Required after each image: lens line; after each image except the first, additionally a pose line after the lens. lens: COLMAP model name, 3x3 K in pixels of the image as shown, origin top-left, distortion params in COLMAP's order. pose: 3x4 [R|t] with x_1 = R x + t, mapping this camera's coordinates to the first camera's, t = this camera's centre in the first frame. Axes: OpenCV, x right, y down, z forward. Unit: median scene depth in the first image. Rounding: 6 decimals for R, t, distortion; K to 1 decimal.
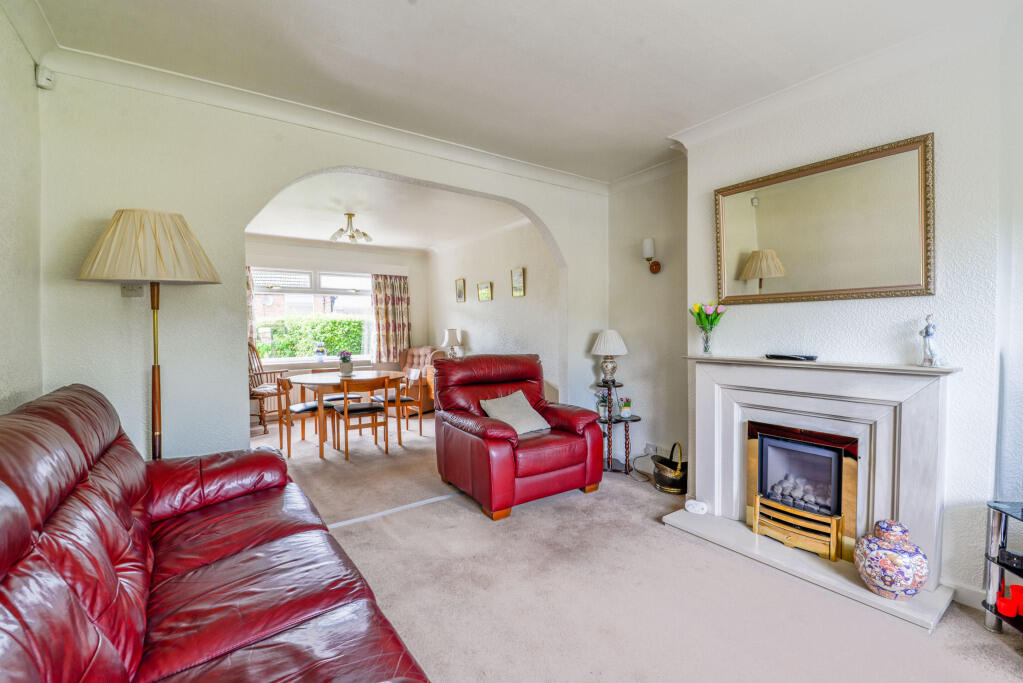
lens RADIAL K [[438.8, 0, 511.5], [0, 438.8, 341.5], [0, 0, 1]] dist [0.000053, -0.000139]
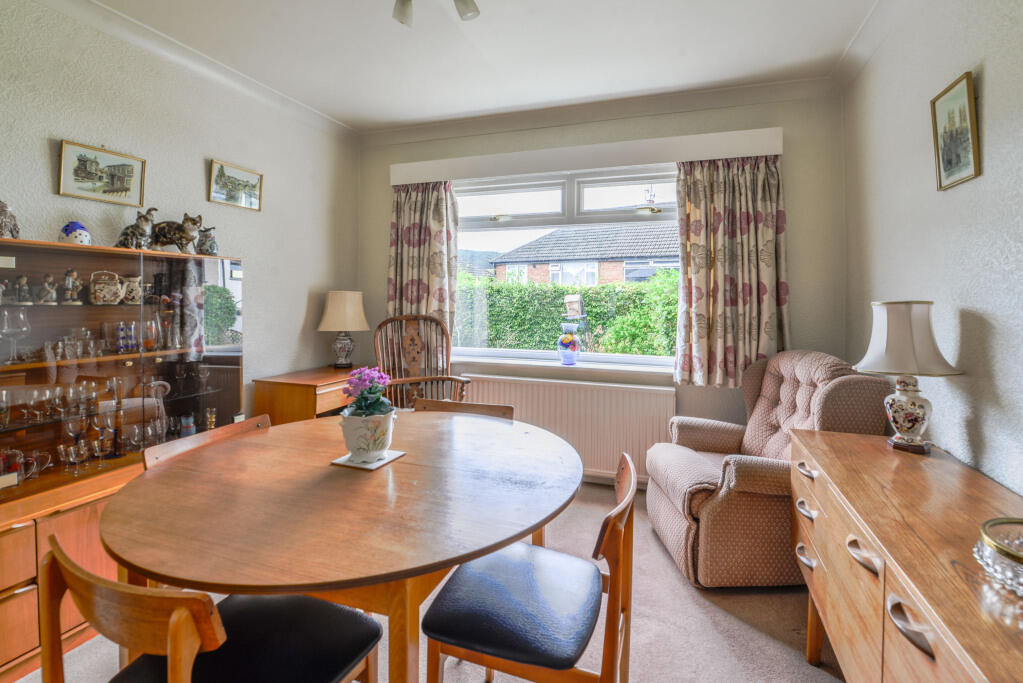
lens RADIAL K [[478.9, 0, 515.6], [0, 478.9, 292.7], [0, 0, 1]] dist [-0.000304, -0.000442]
pose [[0.585151, 0.002875, -0.810919, -0.044055], [-0.038132, 0.998985, -0.023973, -0.016808], [0.810027, 0.044950, 0.584667, 0.615023]]
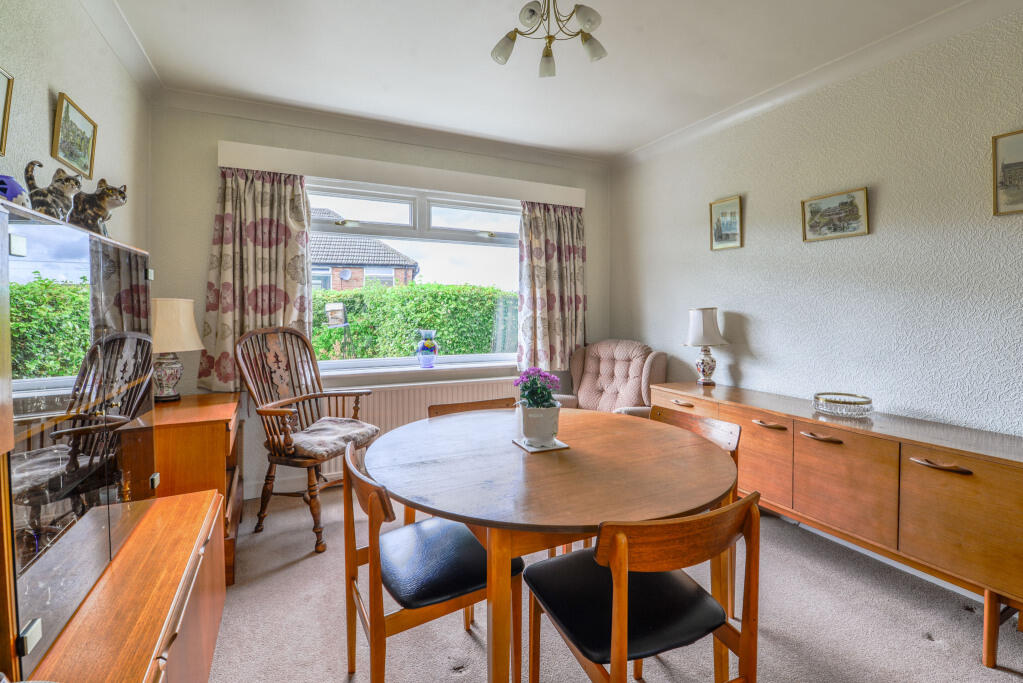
lens RADIAL K [[470.9, 0, 518.2], [0, 470.9, 311.7], [0, 0, 1]] dist [-0.000467, -0.000962]
pose [[0.987652, 0.011959, -0.156208, -0.231267], [-0.015403, 0.999664, -0.020855, -0.010022], [0.155906, 0.023003, 0.987504, 0.440647]]
